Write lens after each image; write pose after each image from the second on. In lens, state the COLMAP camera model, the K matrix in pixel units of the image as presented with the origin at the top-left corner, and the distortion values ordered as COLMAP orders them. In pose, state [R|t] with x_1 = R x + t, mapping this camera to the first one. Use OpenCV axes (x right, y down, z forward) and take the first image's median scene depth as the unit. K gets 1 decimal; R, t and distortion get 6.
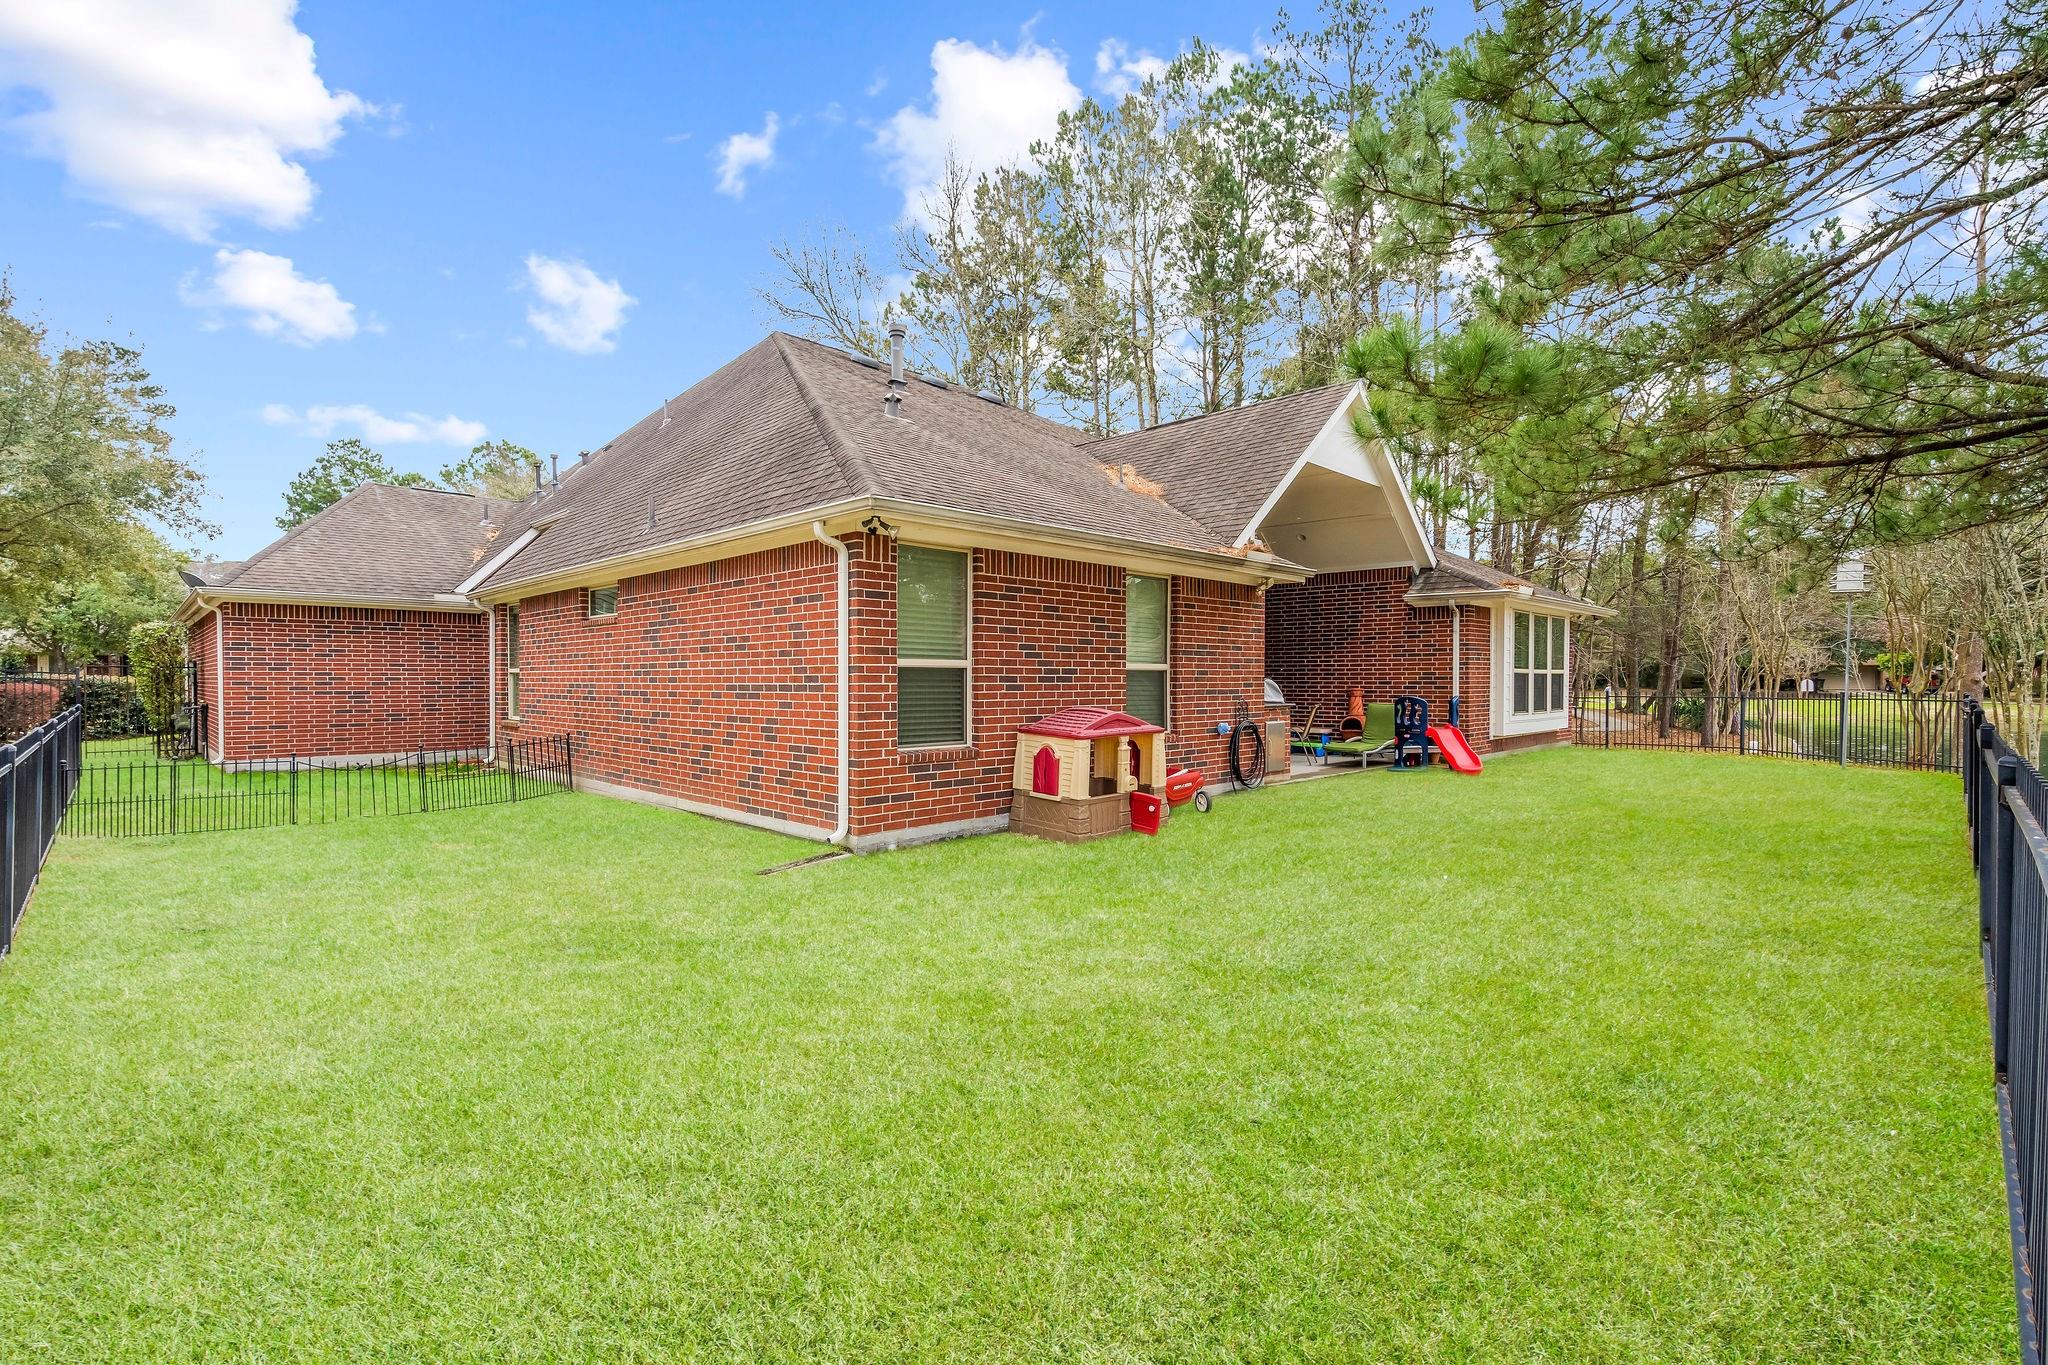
lens RADIAL K [[924.4, 0, 1007.5], [0, 924.4, 683.1], [0, 0, 1]] dist [-0.001237, 0.000359]
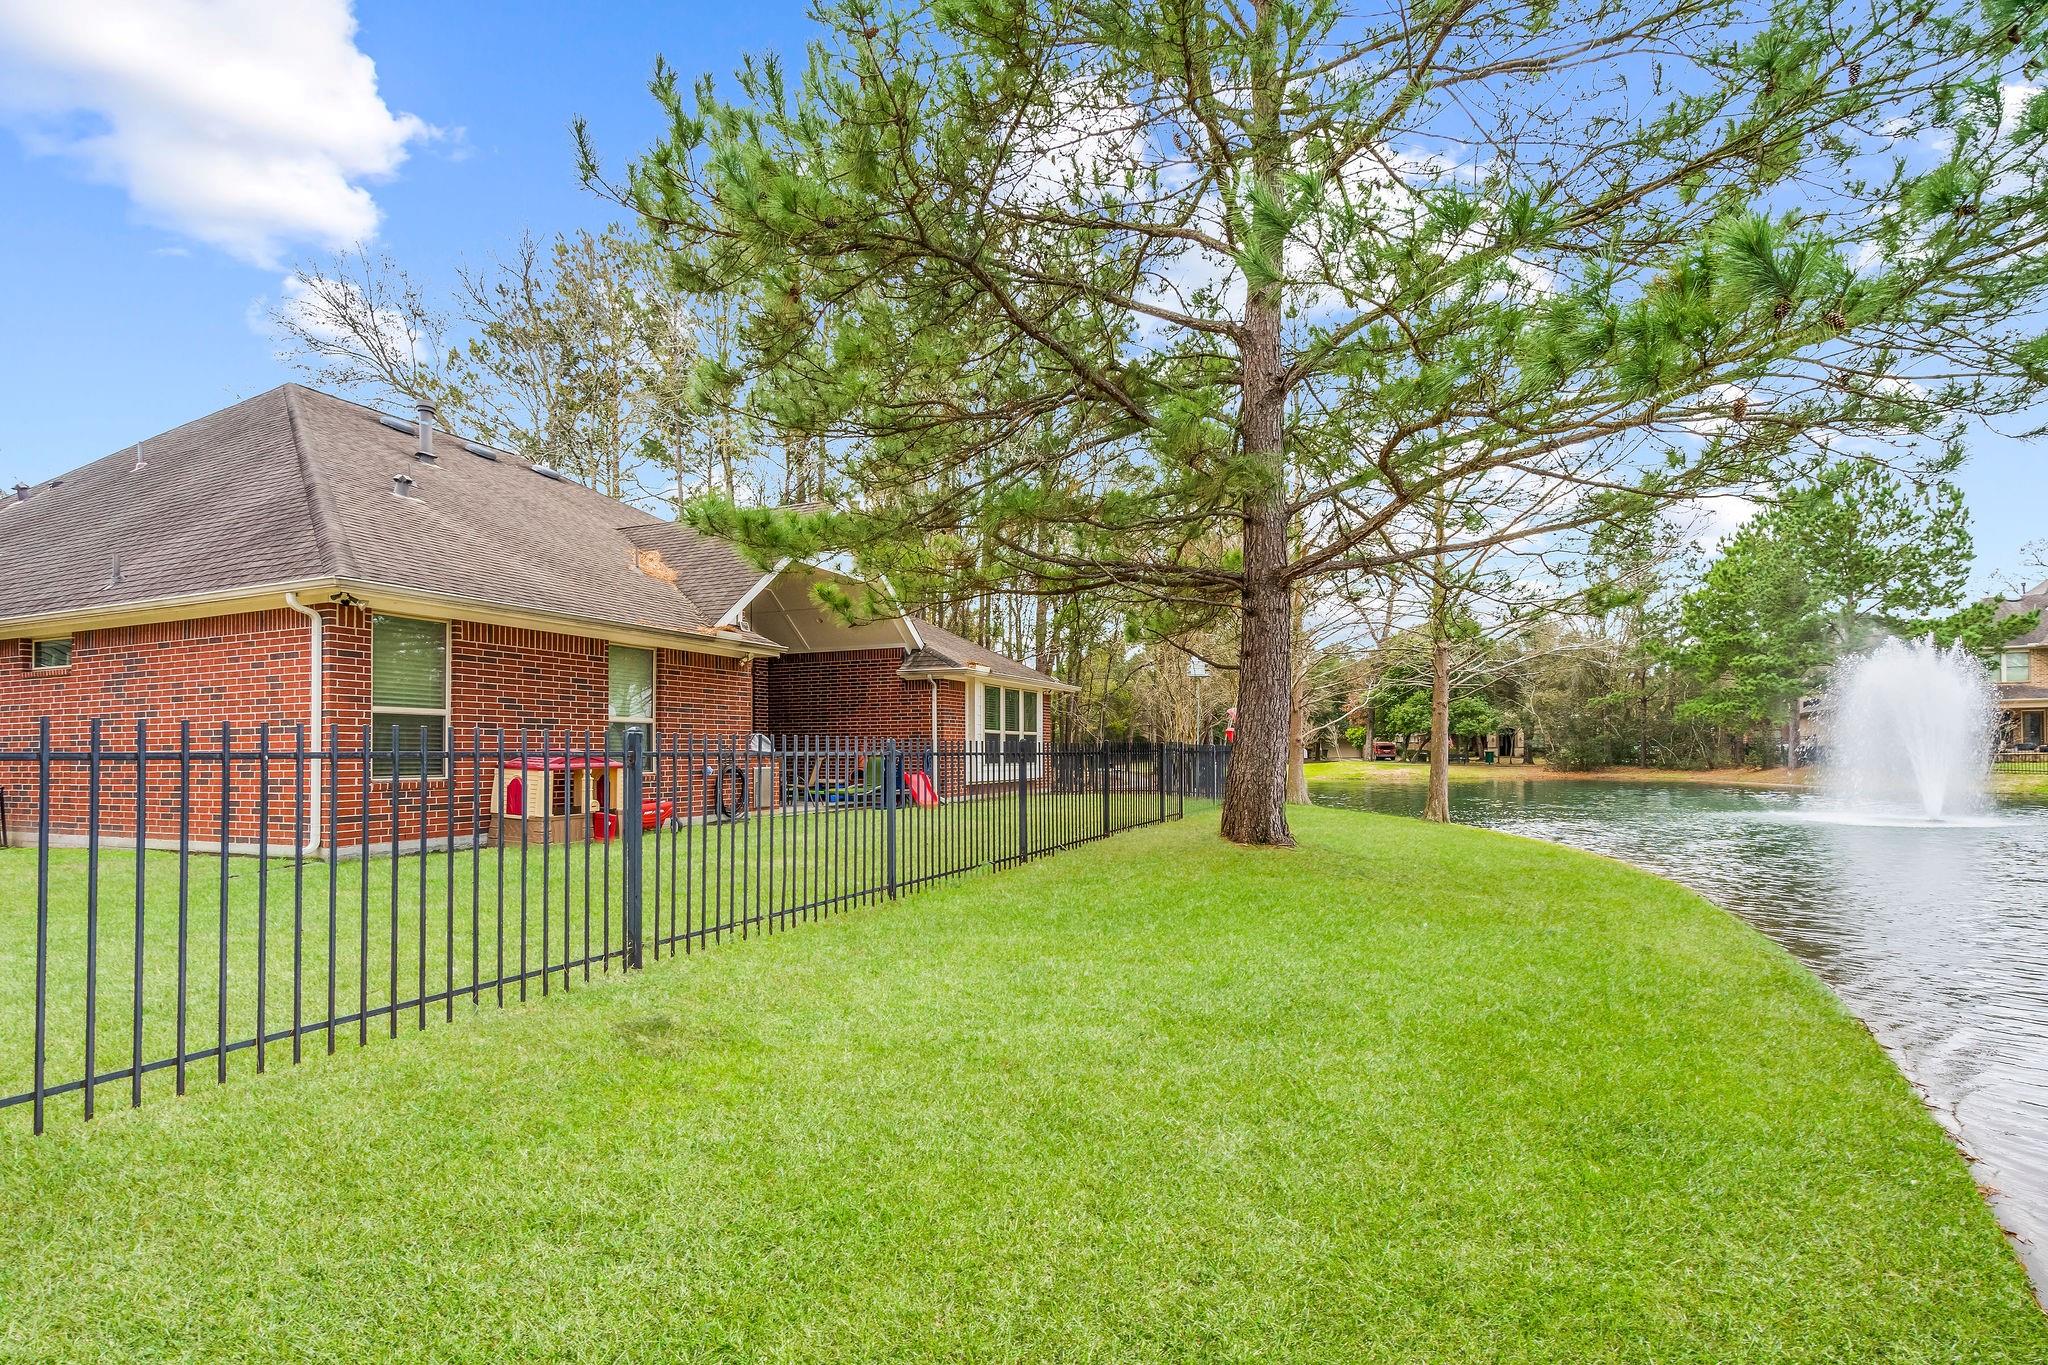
lens RADIAL K [[959.5, 0, 1022.3], [0, 959.5, 737.0], [0, 0, 1]] dist [0.019332, 0.000685]
pose [[0.930158, -0.000634, 0.367158, 0.188030], [0.010301, 0.999650, -0.024370, 0.048735], [-0.367014, 0.026450, 0.929839, -0.459931]]
